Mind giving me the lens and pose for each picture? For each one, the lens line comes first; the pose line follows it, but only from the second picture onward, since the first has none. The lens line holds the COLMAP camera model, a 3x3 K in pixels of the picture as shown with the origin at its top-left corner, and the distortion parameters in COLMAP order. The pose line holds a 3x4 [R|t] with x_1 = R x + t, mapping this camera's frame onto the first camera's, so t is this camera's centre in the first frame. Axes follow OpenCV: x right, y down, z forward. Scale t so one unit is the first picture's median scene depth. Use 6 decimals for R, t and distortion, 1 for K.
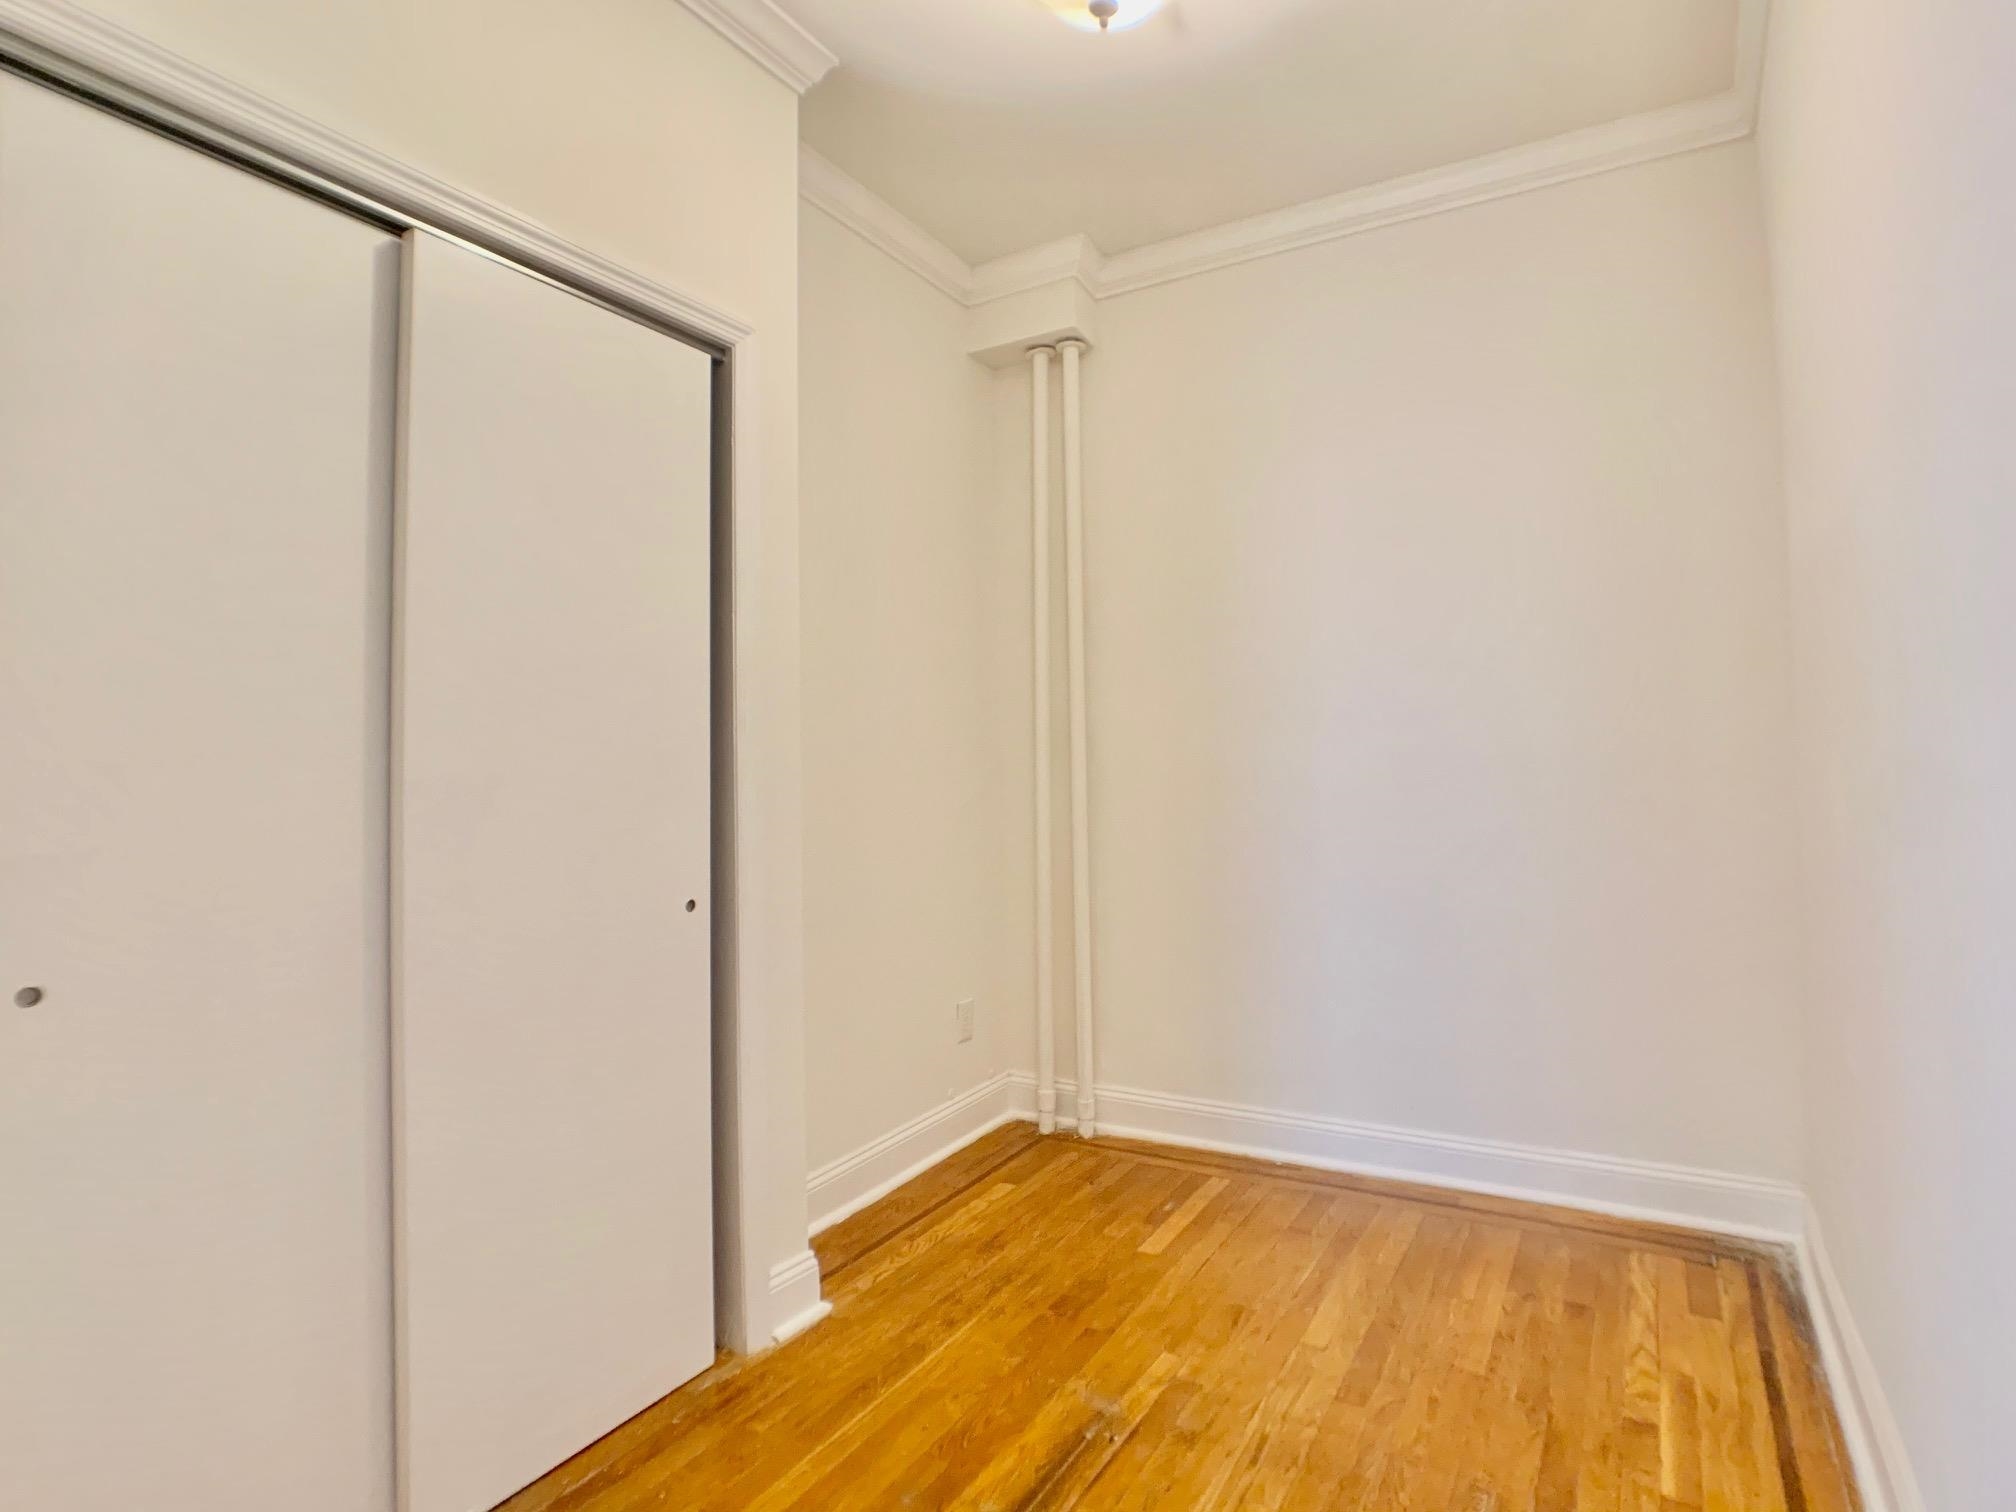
lens RADIAL K [[1084.4, 0, 1042.5], [0, 1084.4, 756.3], [0, 0, 1]] dist [-0.032978, 0.001094]
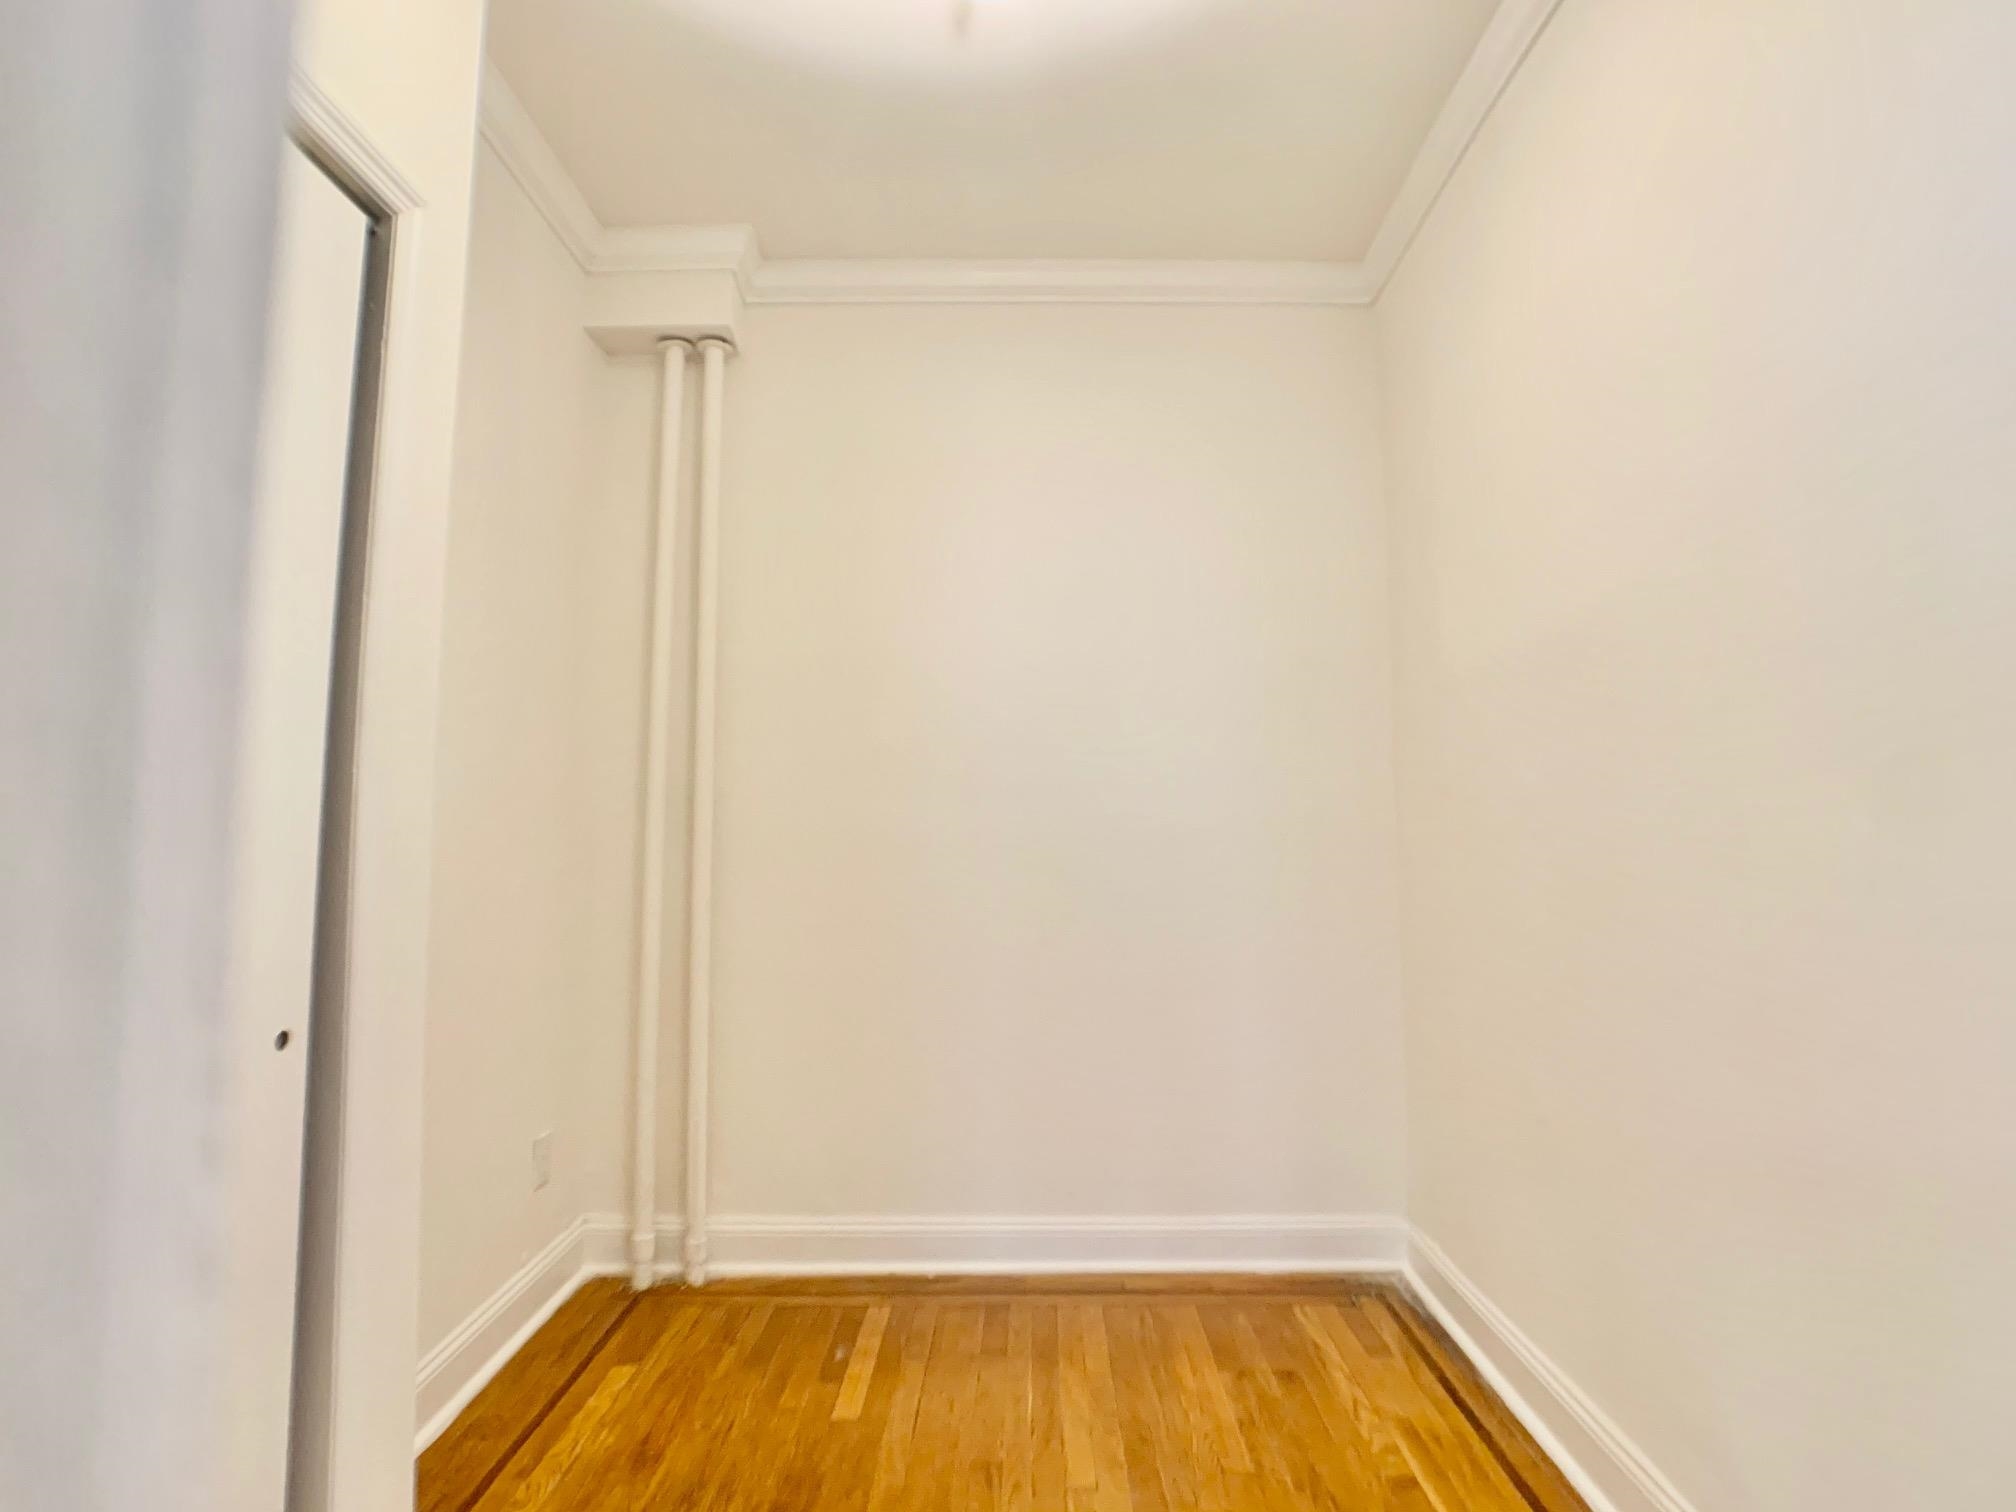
lens RADIAL K [[1084.4, 0, 1042.5], [0, 1084.4, 756.3], [0, 0, 1]] dist [-0.032978, 0.001094]
pose [[0.861937, 0.052884, 0.504249, -0.182247], [-0.018400, 0.997153, -0.073126, 0.006426], [-0.506681, 0.053752, 0.860457, 0.155384]]
